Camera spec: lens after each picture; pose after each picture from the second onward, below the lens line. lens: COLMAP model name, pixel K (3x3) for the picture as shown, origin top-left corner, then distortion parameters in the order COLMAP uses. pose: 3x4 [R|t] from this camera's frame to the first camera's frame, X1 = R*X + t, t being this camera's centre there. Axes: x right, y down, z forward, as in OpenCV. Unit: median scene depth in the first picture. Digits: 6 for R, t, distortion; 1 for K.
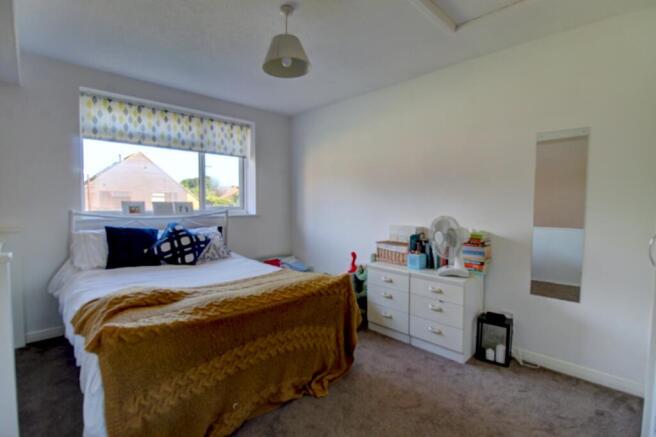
lens RADIAL K [[302.8, 0, 328.0], [0, 302.8, 218.5], [0, 0, 1]] dist [0.001758, -0.012133]
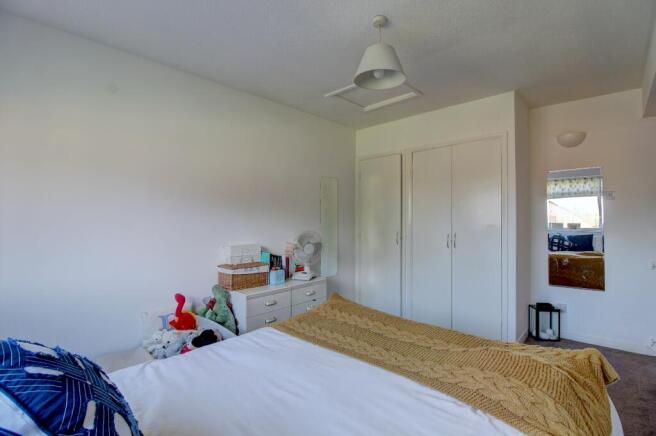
lens RADIAL K [[302.8, 0, 328.0], [0, 302.8, 218.0], [0, 0, 1]] dist [0.001758, -0.012133]
pose [[-0.092059, 0.008330, 0.995719, -0.731721], [0.040532, 0.999168, -0.004611, -0.045861], [-0.994928, 0.039934, -0.092320, 0.885484]]
